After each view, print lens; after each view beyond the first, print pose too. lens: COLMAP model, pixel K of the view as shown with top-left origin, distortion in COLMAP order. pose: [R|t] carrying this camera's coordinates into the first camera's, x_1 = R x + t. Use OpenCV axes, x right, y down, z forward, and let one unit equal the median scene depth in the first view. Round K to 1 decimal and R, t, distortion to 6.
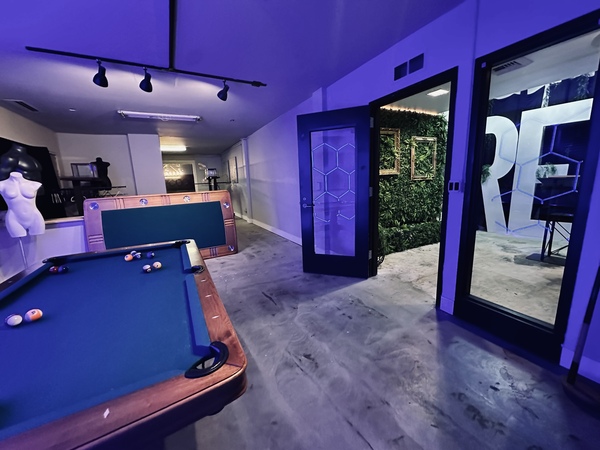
lens RADIAL K [[240.4, 0, 300.0], [0, 240.4, 225.0], [0, 0, 1]] dist [-0.000396, 0.000133]
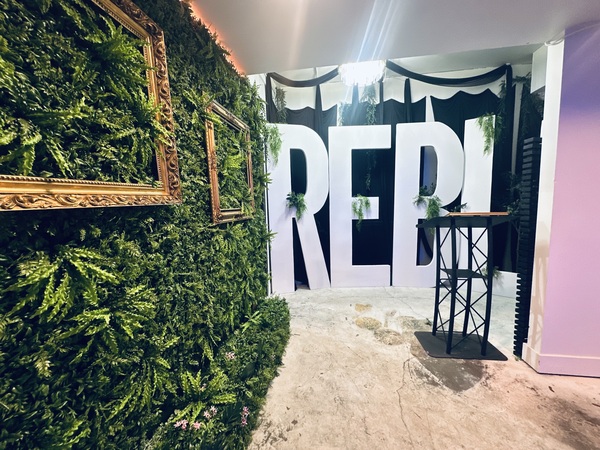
lens RADIAL K [[240.4, 0, 300.0], [0, 240.4, 225.0], [0, 0, 1]] dist [-0.000396, 0.000133]
pose [[0.598694, -0.049566, 0.799443, 0.269236], [0.149862, 0.987390, -0.051011, -0.150537], [-0.786833, 0.150346, 0.598573, 0.711761]]
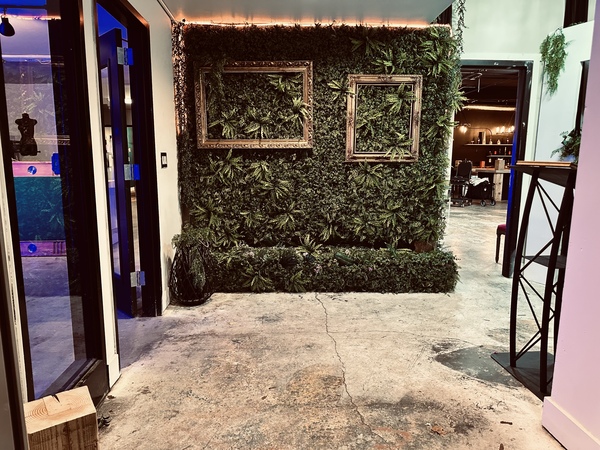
lens RADIAL K [[424.0, 0, 300.0], [0, 424.0, 225.0], [0, 0, 1]] dist [0.188009, -0.256949]
pose [[0.903070, 0.109377, -0.415332, 0.771037], [-0.121333, 0.992609, -0.002415, -0.036568], [0.411998, 0.052575, 0.909667, 0.134553]]
